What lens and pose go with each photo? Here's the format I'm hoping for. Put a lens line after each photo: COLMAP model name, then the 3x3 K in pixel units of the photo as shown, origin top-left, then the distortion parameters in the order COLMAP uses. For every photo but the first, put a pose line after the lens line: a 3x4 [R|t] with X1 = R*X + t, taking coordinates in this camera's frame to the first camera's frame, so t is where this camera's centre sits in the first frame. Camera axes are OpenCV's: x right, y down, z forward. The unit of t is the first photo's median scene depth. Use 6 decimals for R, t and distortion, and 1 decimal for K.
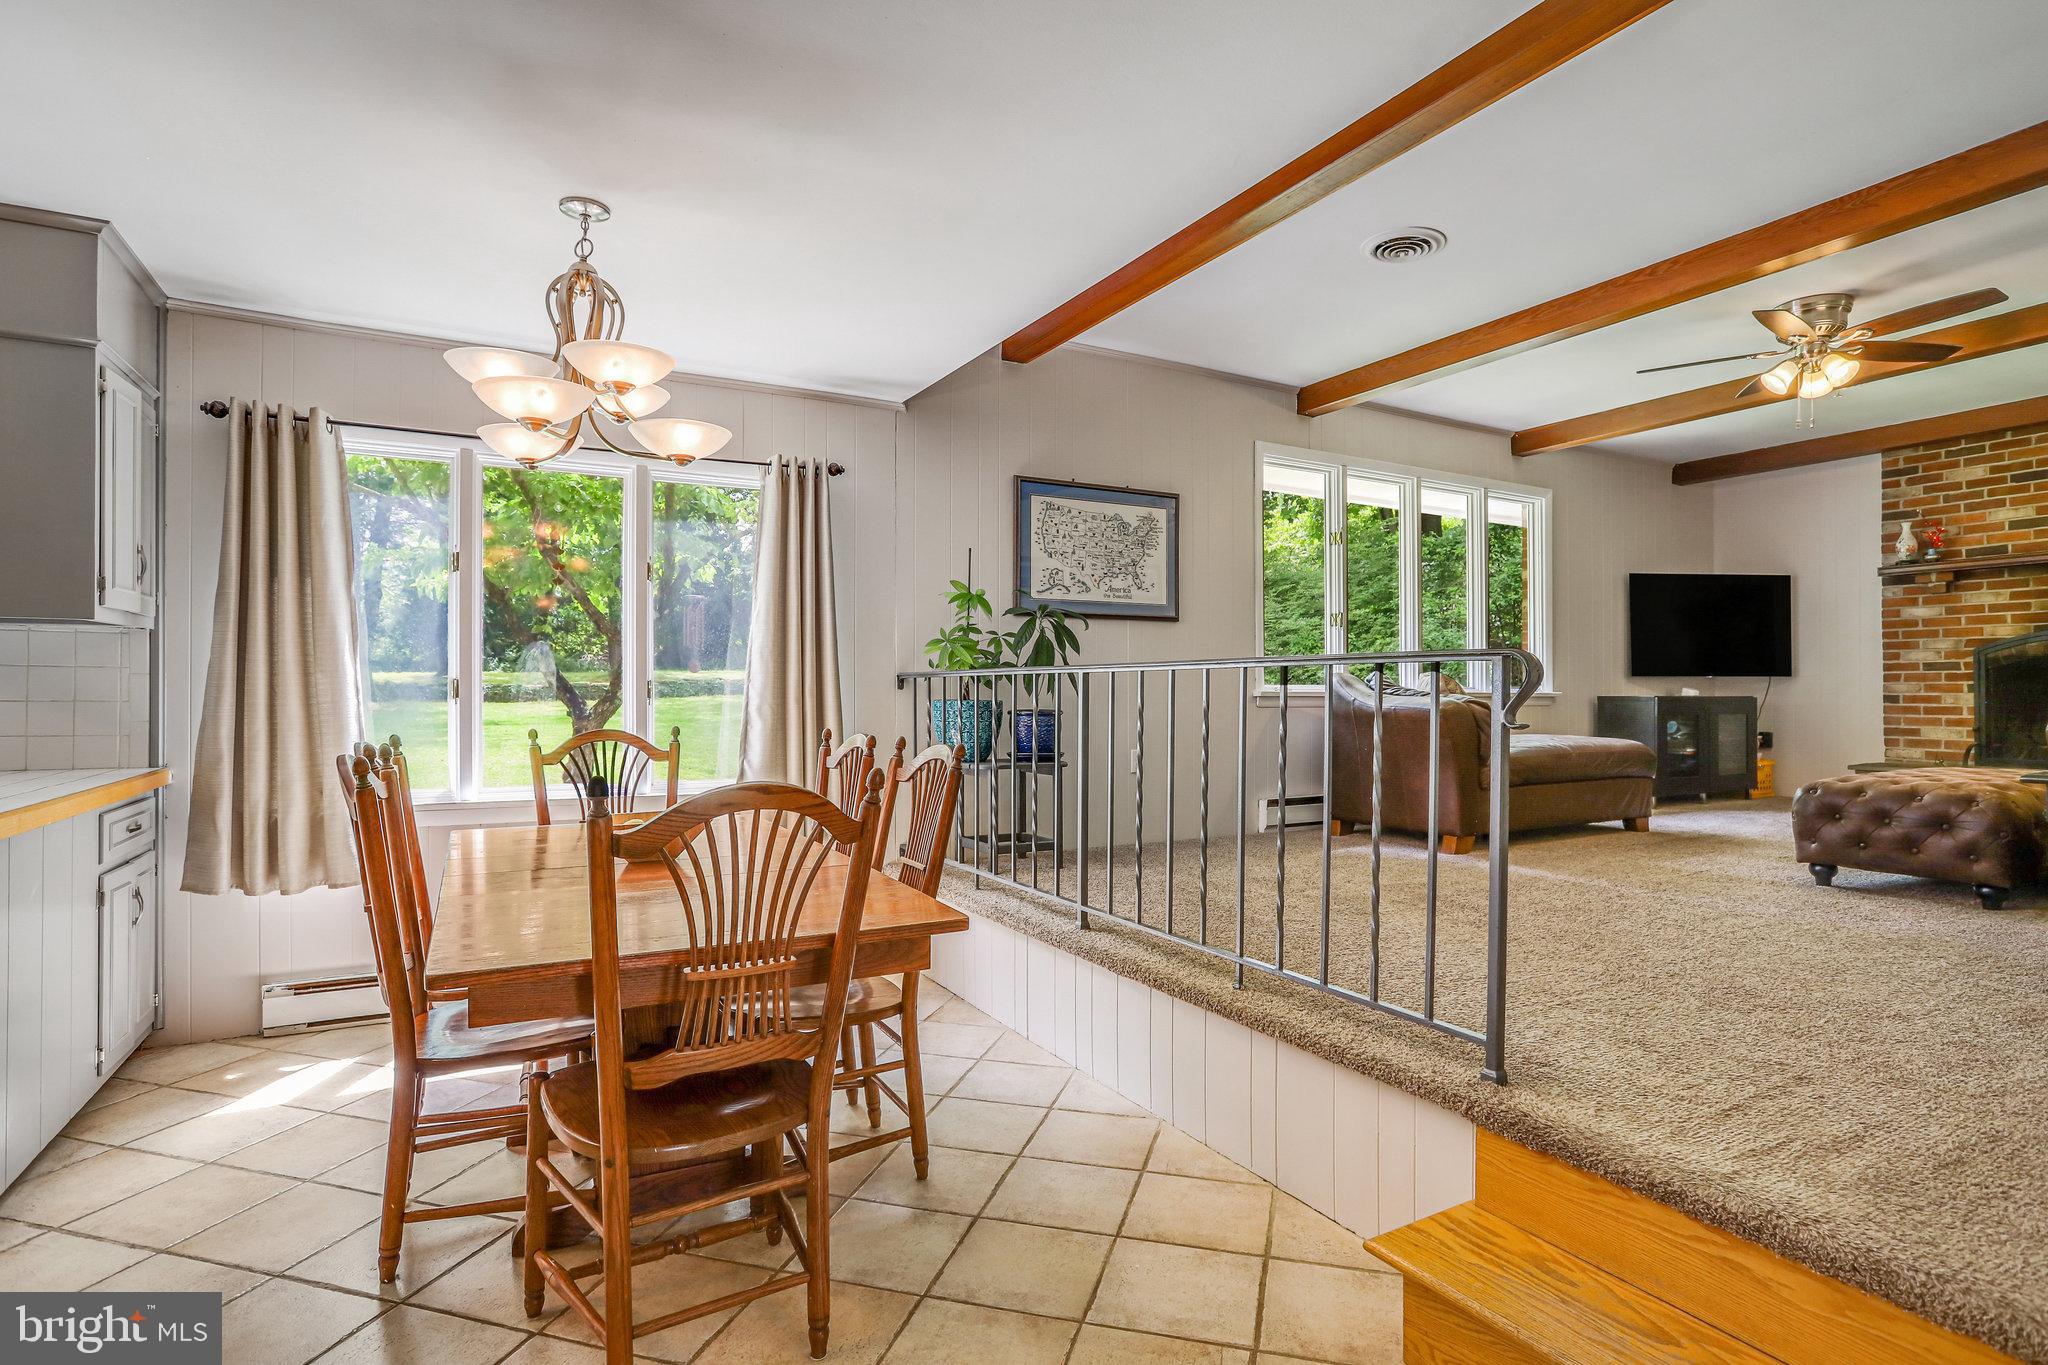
lens RADIAL K [[1051.9, 0, 1062.7], [0, 1051.9, 690.0], [0, 0, 1]] dist [-0.036936, 0.020970]
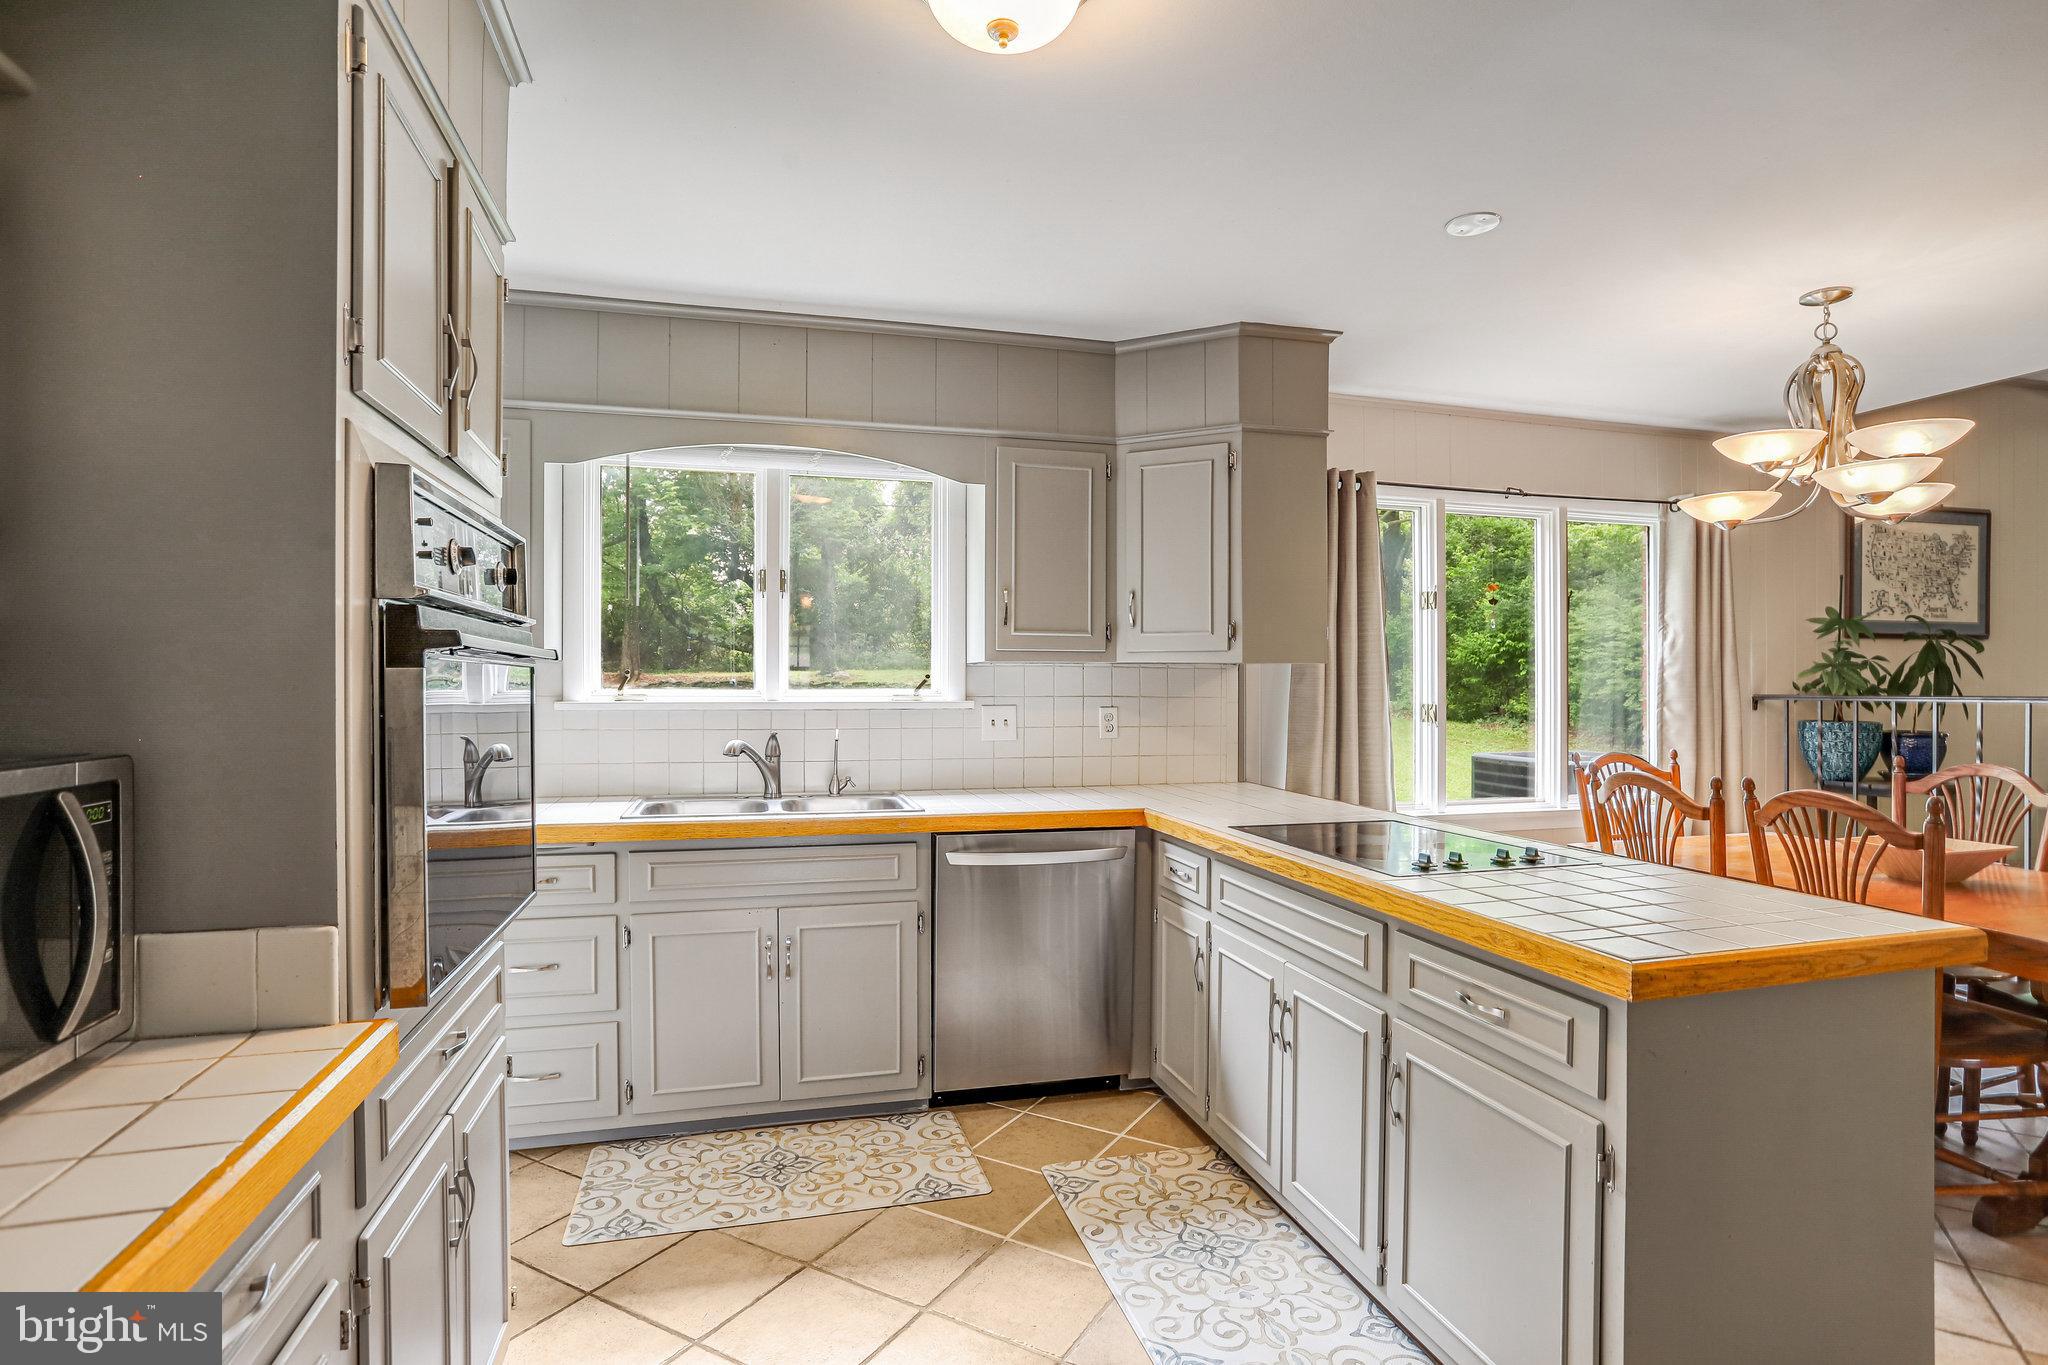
lens RADIAL K [[1051.9, 0, 1019.4], [0, 1051.9, 688.0], [0, 0, 1]] dist [-0.036936, 0.020970]
pose [[0.974450, 0.000664, -0.224605, -0.859832], [0.000163, 0.999993, 0.003663, -0.036902], [0.224606, -0.003606, 0.974443, -0.228759]]
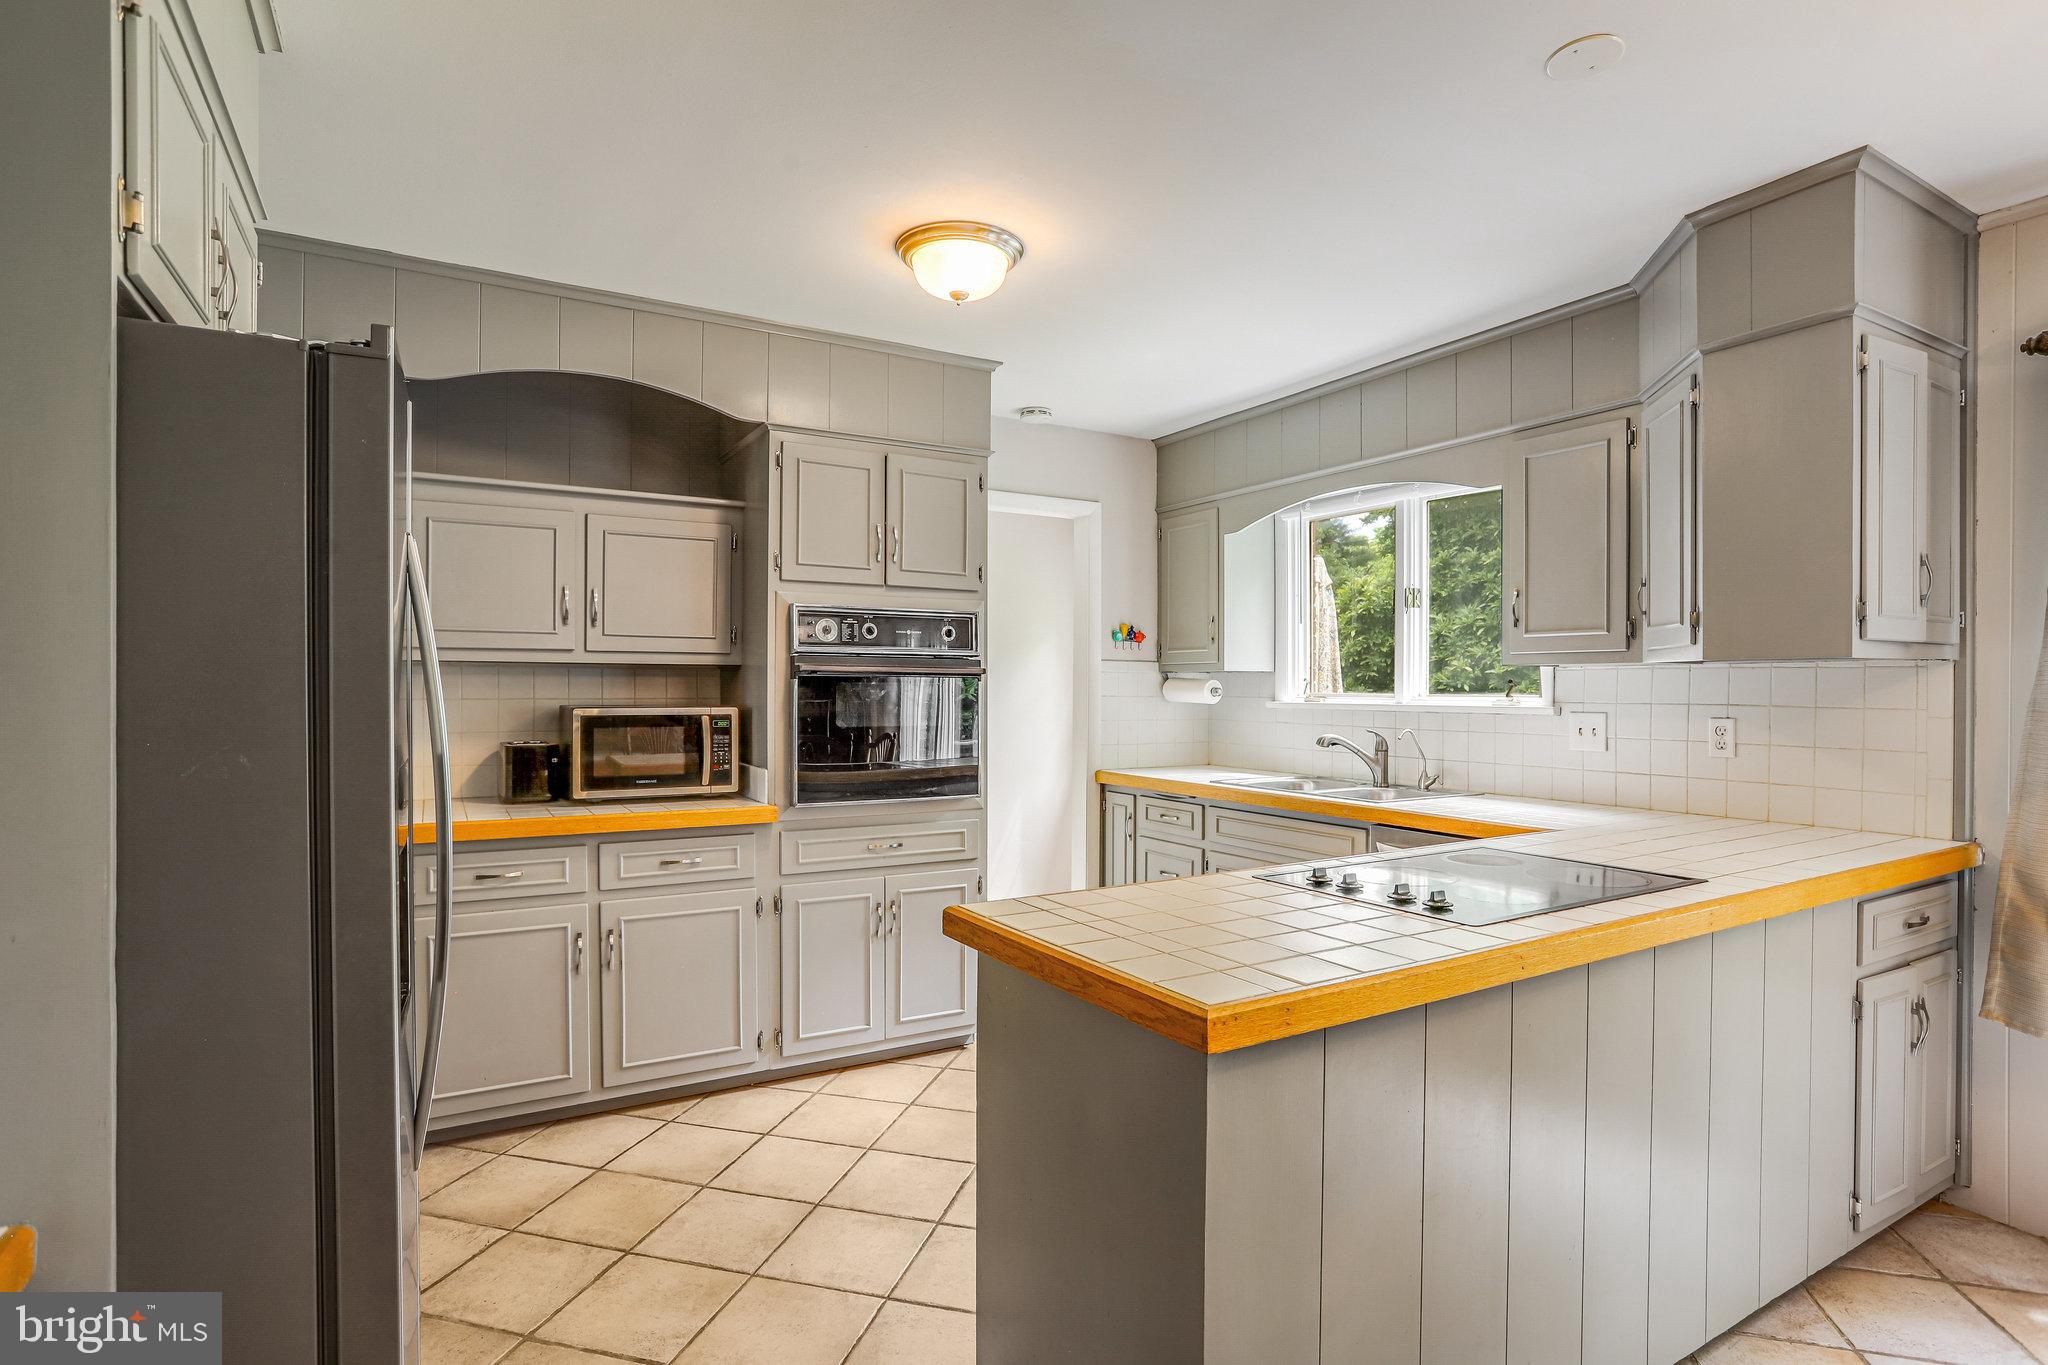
lens RADIAL K [[1051.9, 0, 1026.5], [0, 1051.9, 693.1], [0, 0, 1]] dist [-0.036936, 0.020970]
pose [[0.025009, 0.003333, -0.999682, -0.132753], [-0.005523, 0.999980, 0.003196, -0.033685], [0.999672, 0.005441, 0.025027, 0.295114]]
